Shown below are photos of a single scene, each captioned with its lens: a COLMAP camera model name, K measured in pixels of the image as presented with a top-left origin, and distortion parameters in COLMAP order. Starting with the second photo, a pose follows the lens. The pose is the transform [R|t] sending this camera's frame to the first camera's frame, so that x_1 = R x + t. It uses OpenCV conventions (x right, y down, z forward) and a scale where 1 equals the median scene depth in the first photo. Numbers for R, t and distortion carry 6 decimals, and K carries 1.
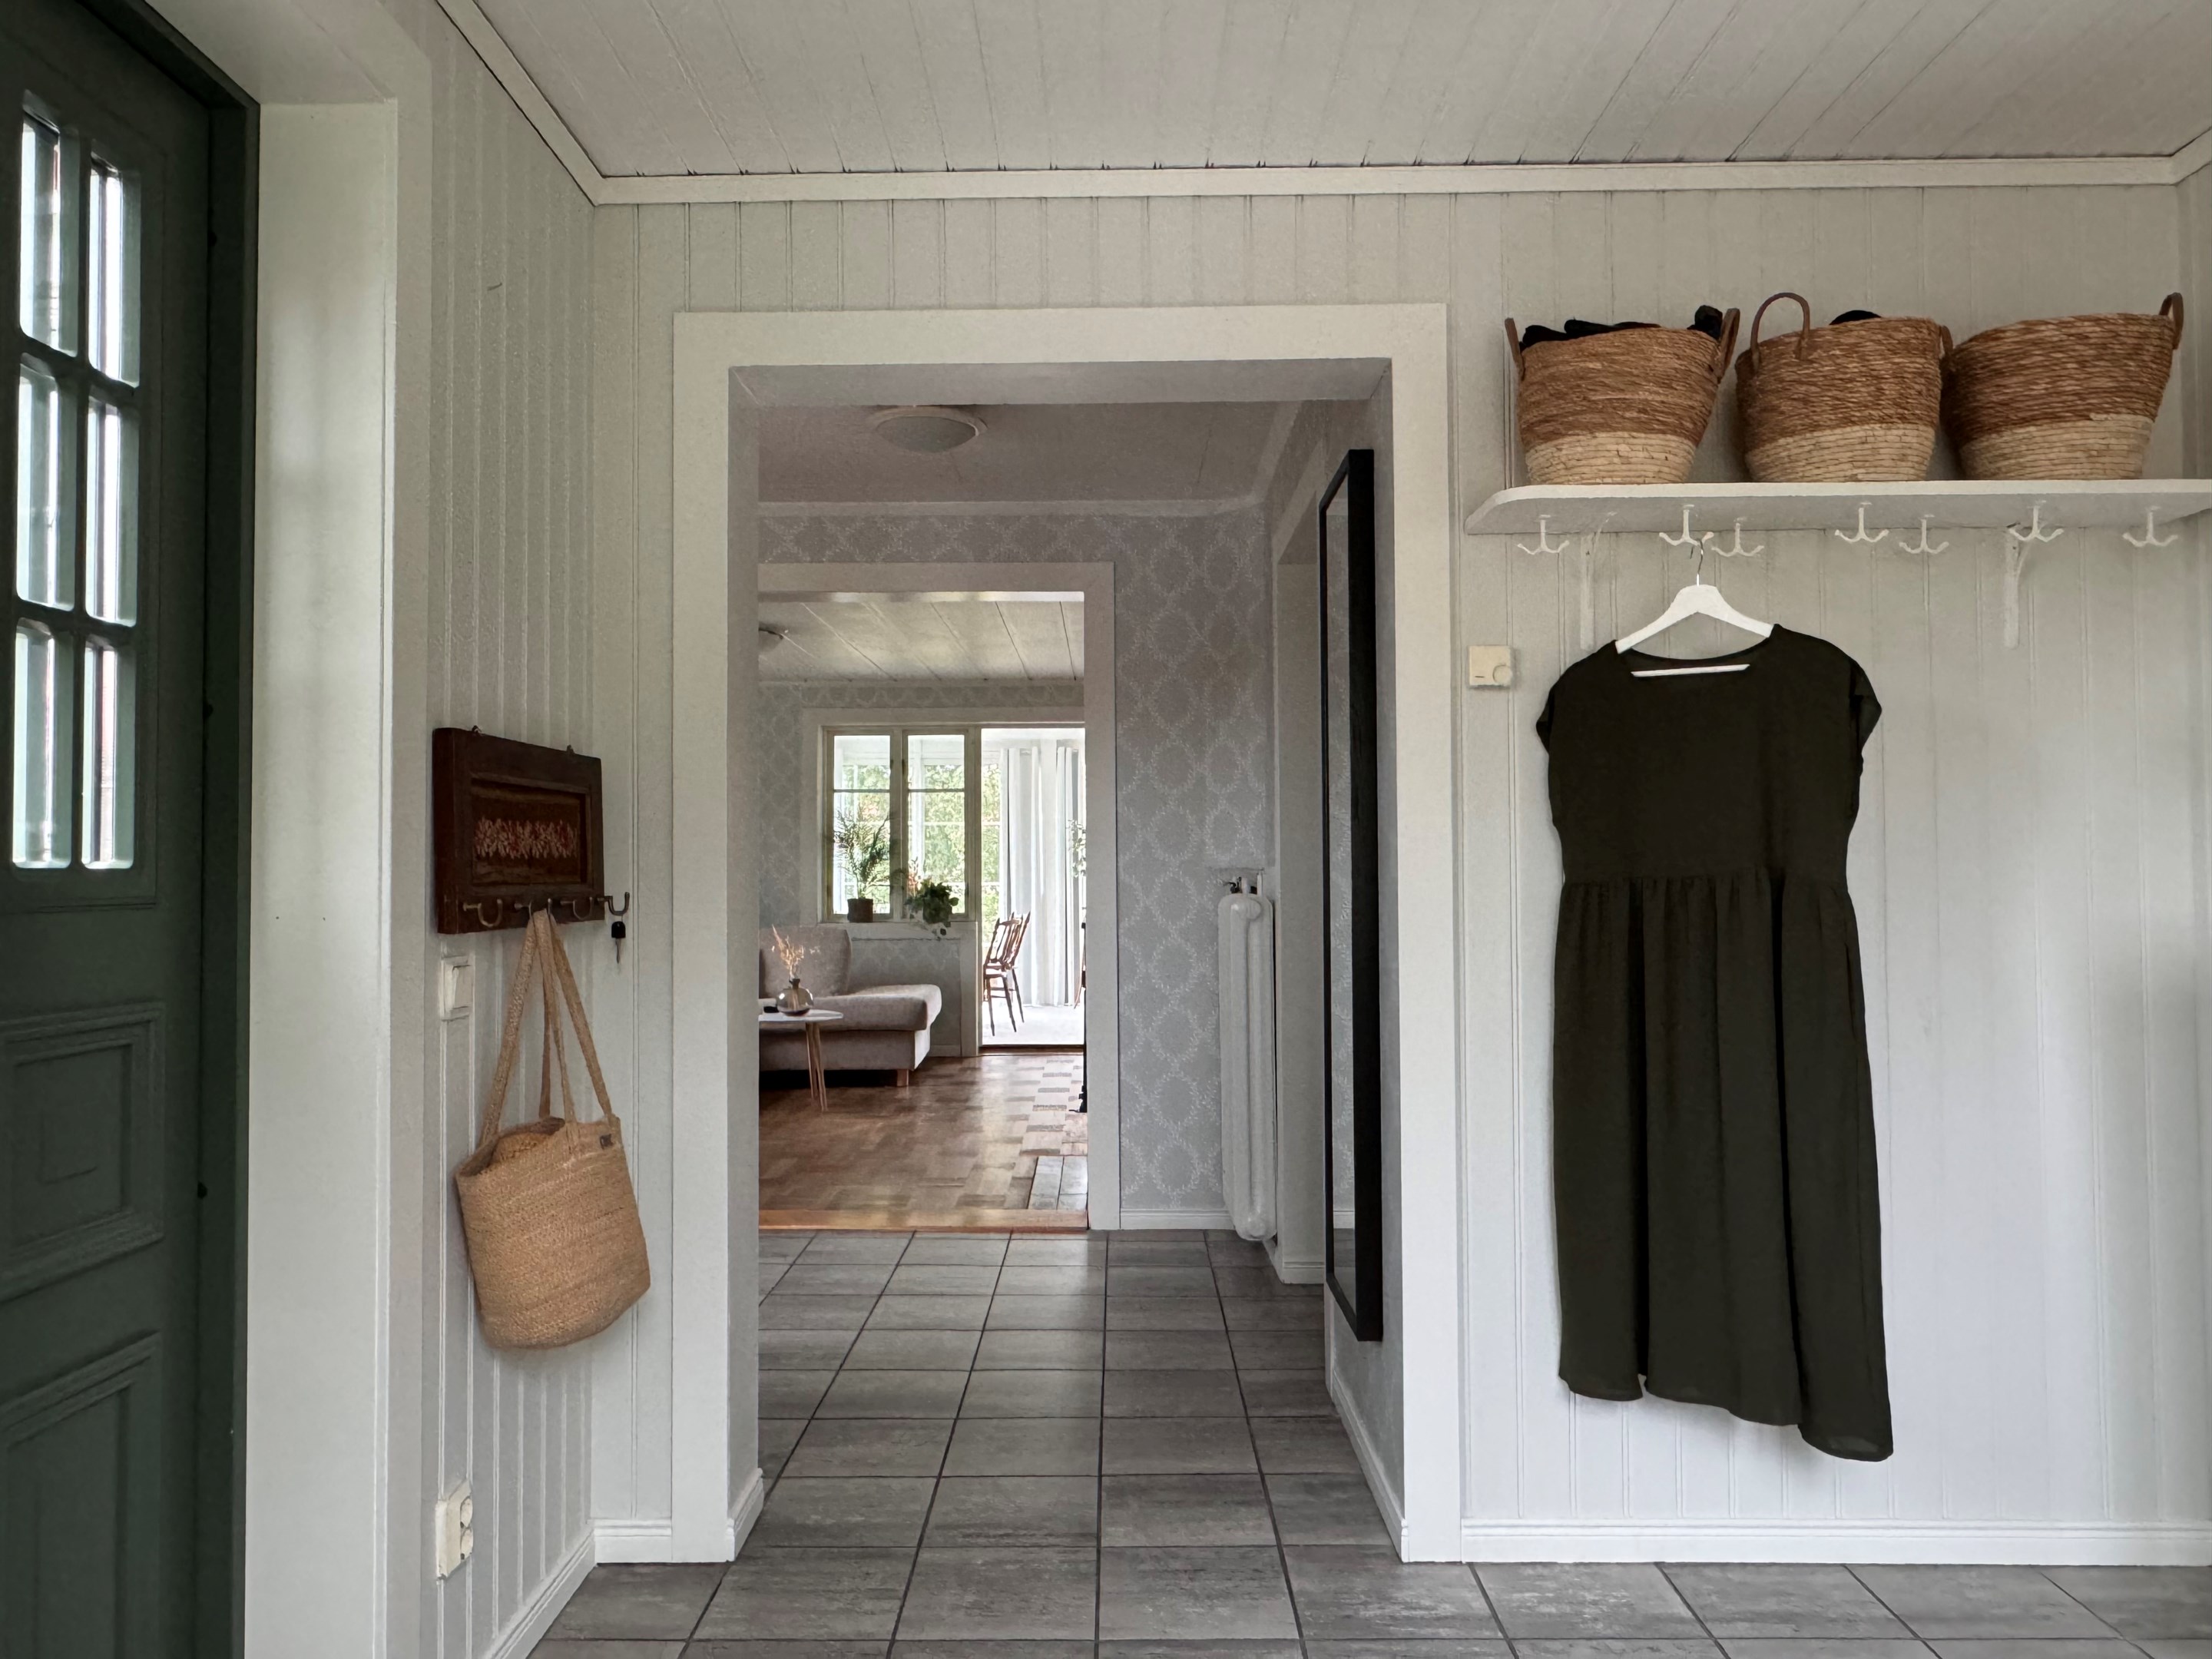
lens RADIAL K [[1495.5, 0, 1106.0], [0, 1495.5, 829.5], [0, 0, 1]] dist [0.001492, 0.000044]
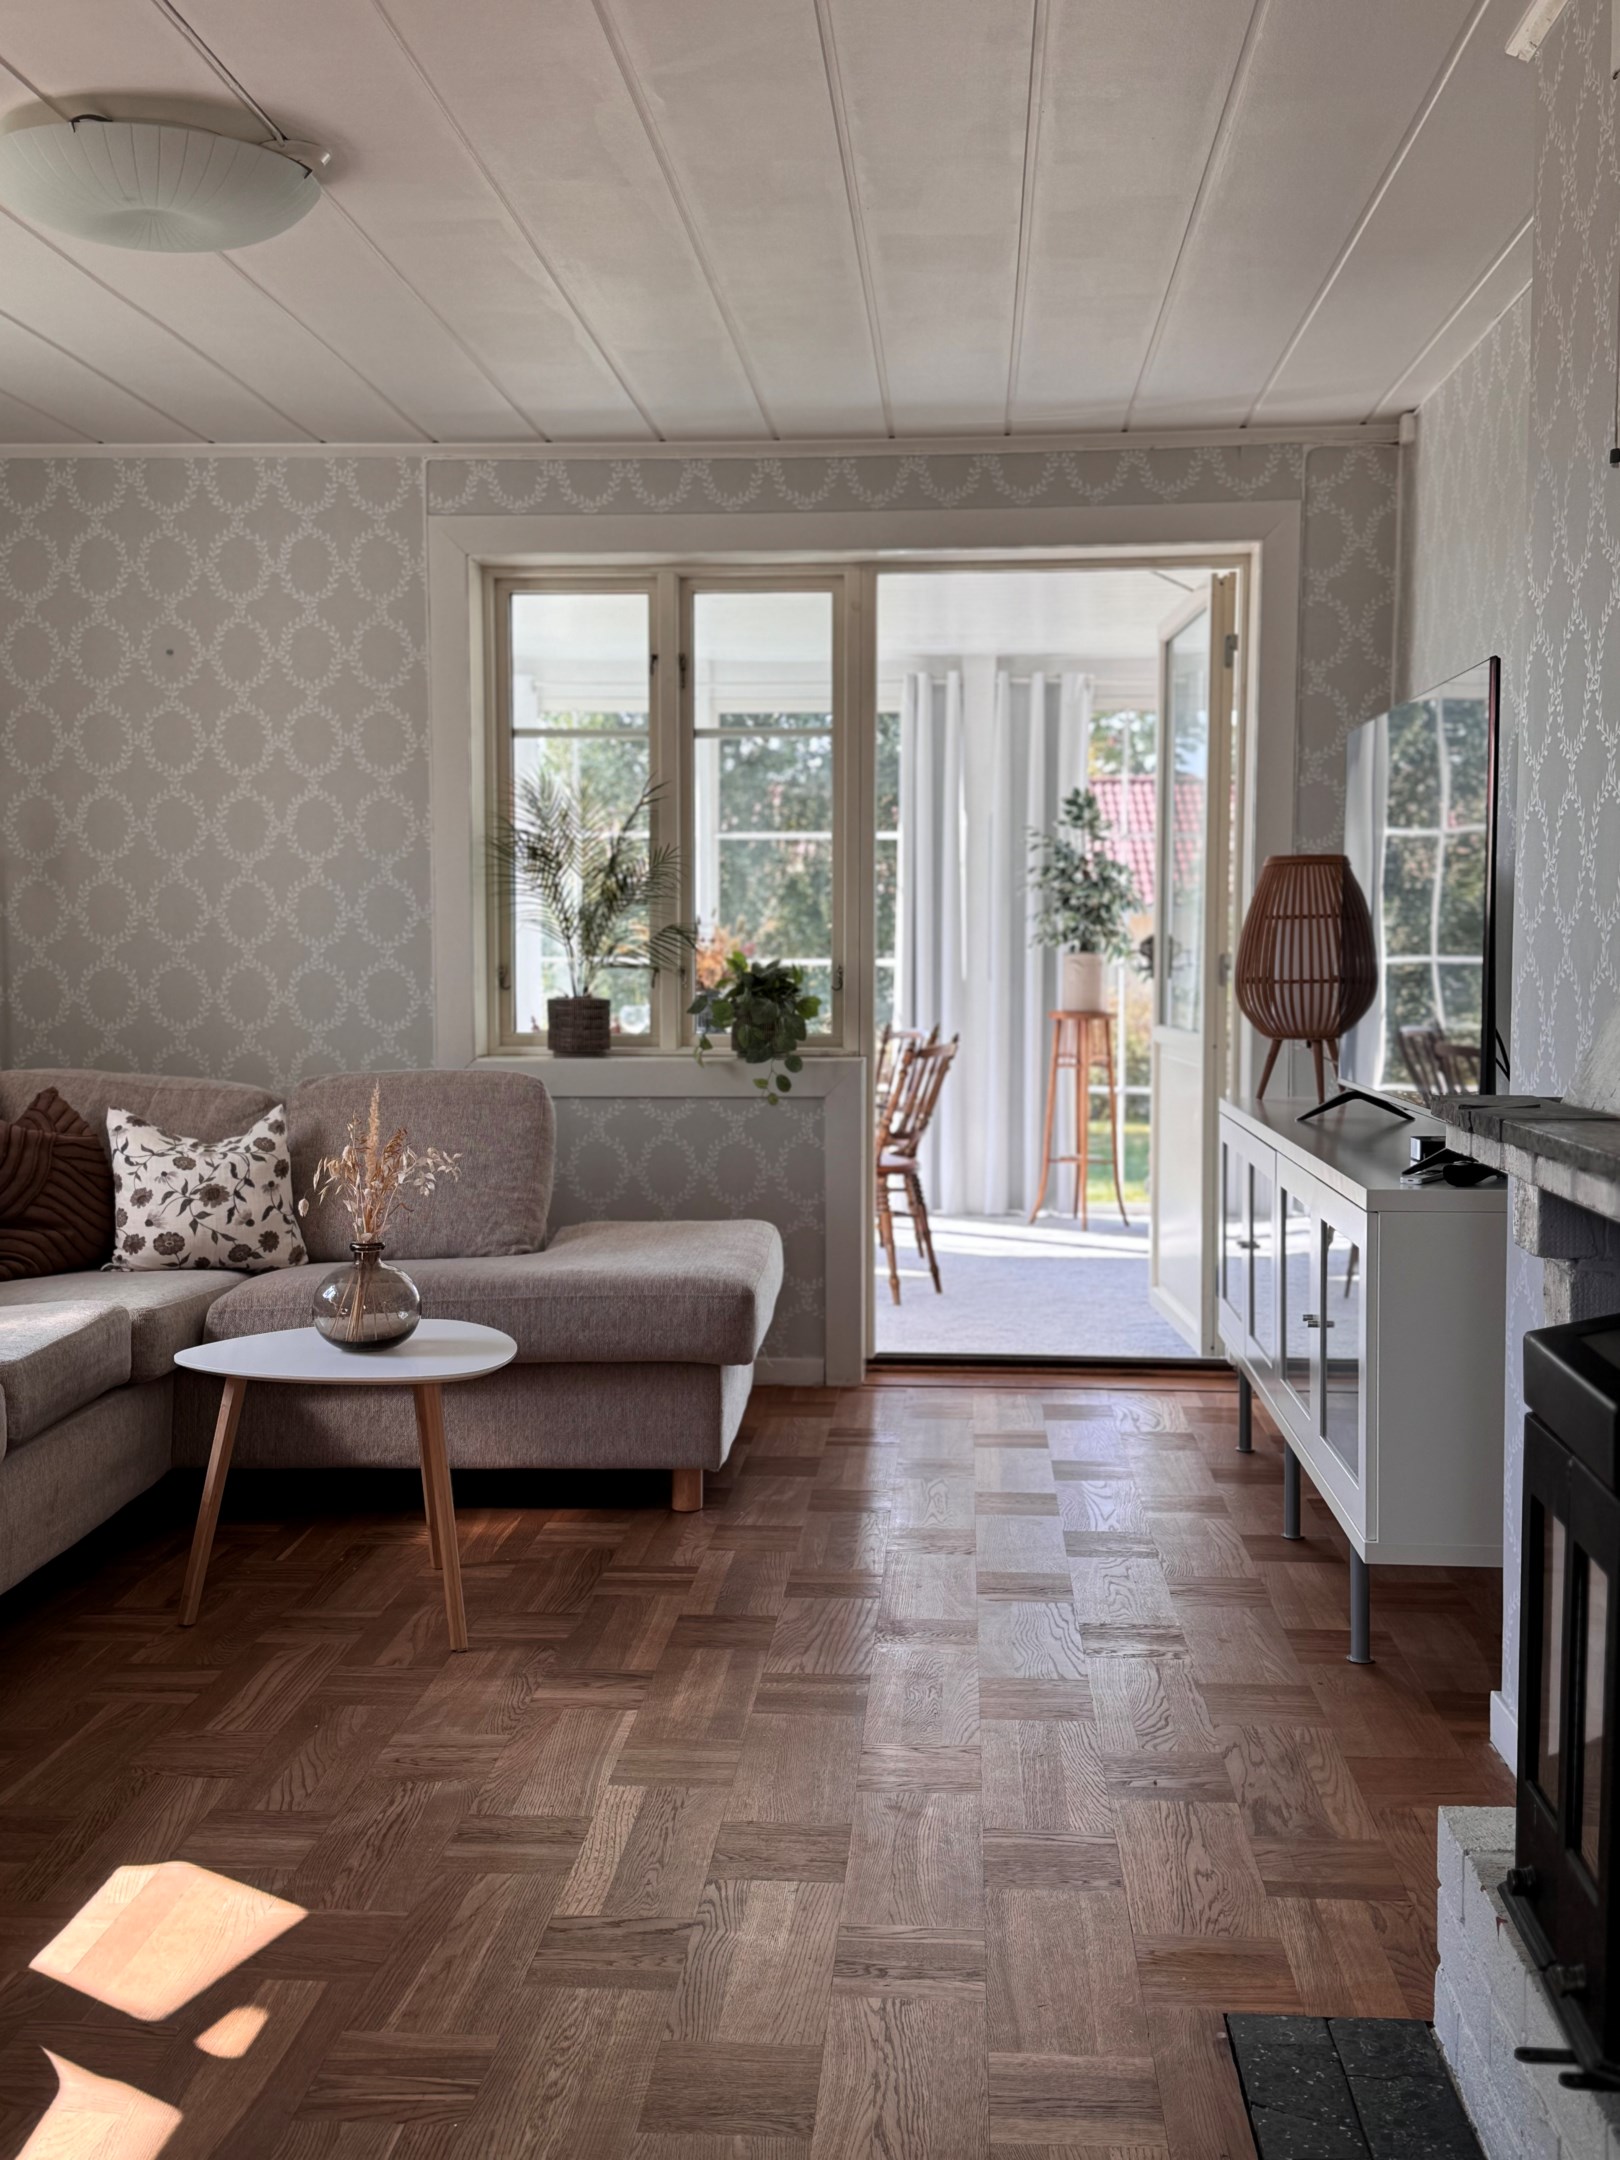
lens RADIAL K [[2311.4, 0, 809.8], [0, 2311.4, 1087.7], [0, 0, 1]] dist [0.278316, -0.472396]
pose [[0.997176, 0.010954, -0.074294, -0.054343], [-0.004136, 0.995815, 0.091302, 0.012561], [0.074983, -0.090736, 0.993048, 0.373561]]
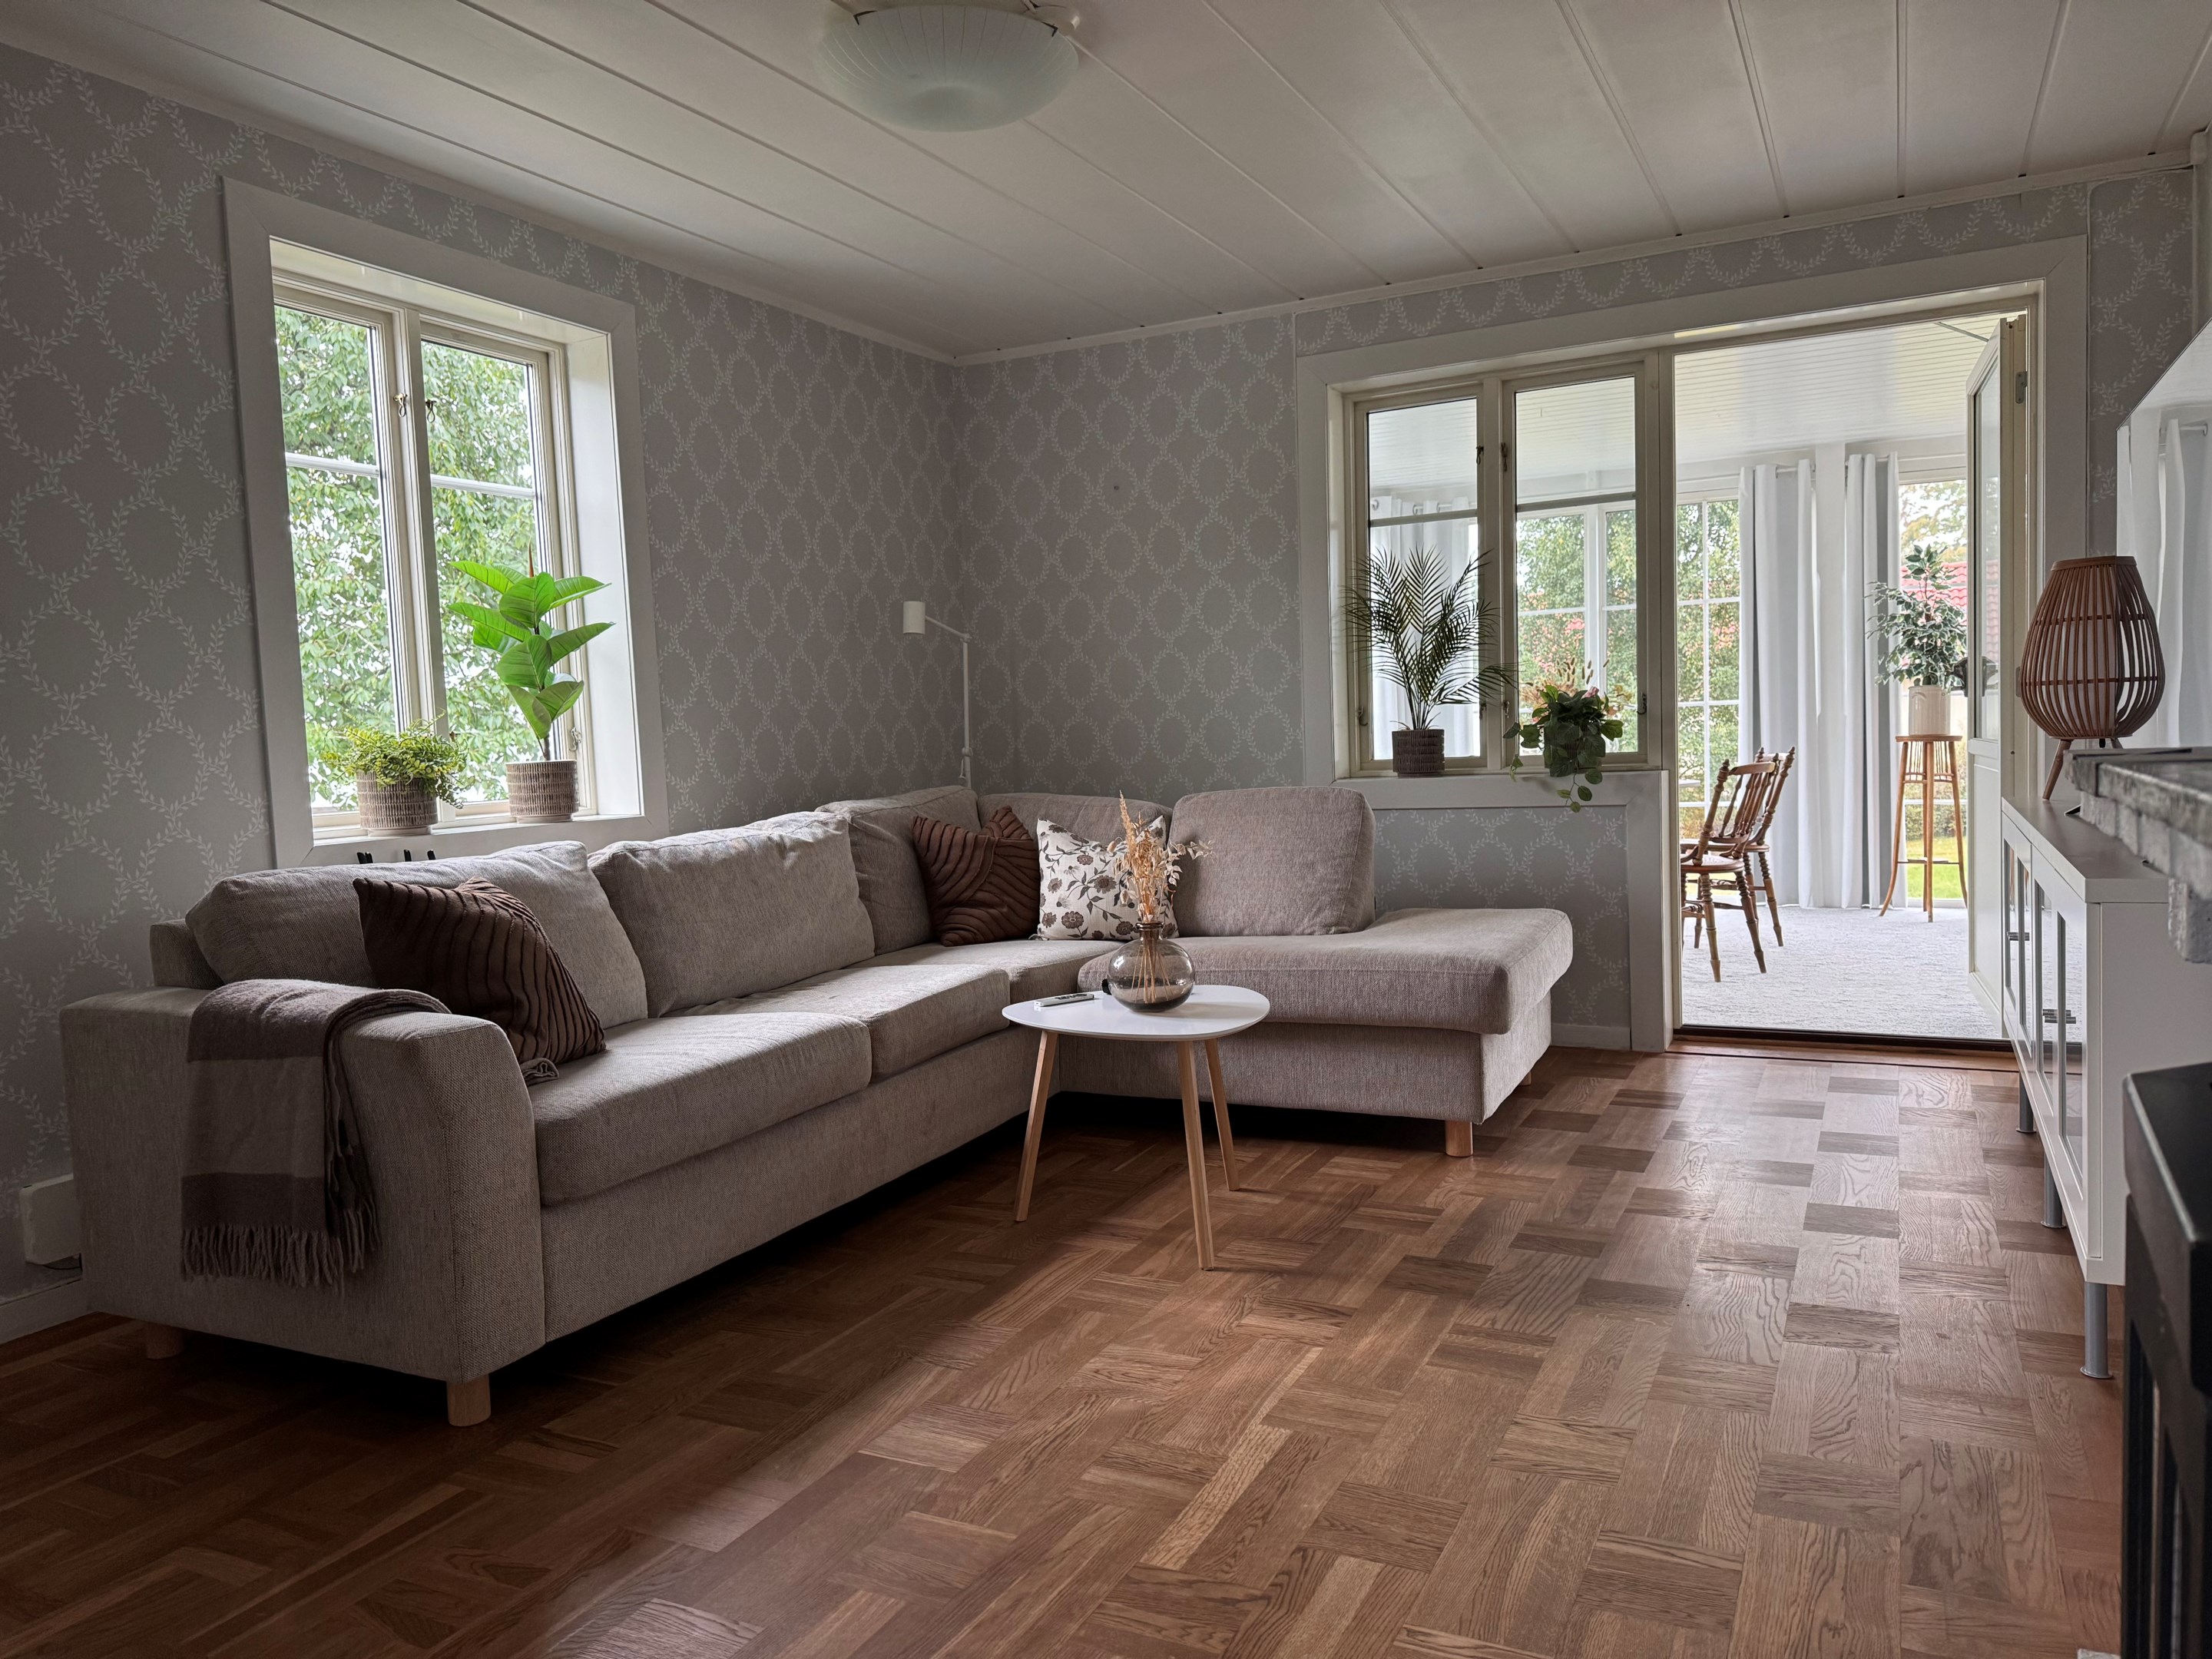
lens RADIAL K [[1591.5, 0, 1110.5], [0, 1591.5, 821.3], [0, 0, 1]] dist [0.090552, -0.079783]
pose [[0.897889, -0.000032, -0.440223, -0.019522], [0.042566, 0.995321, 0.086746, 0.026173], [0.438160, -0.096626, 0.893688, 0.467704]]
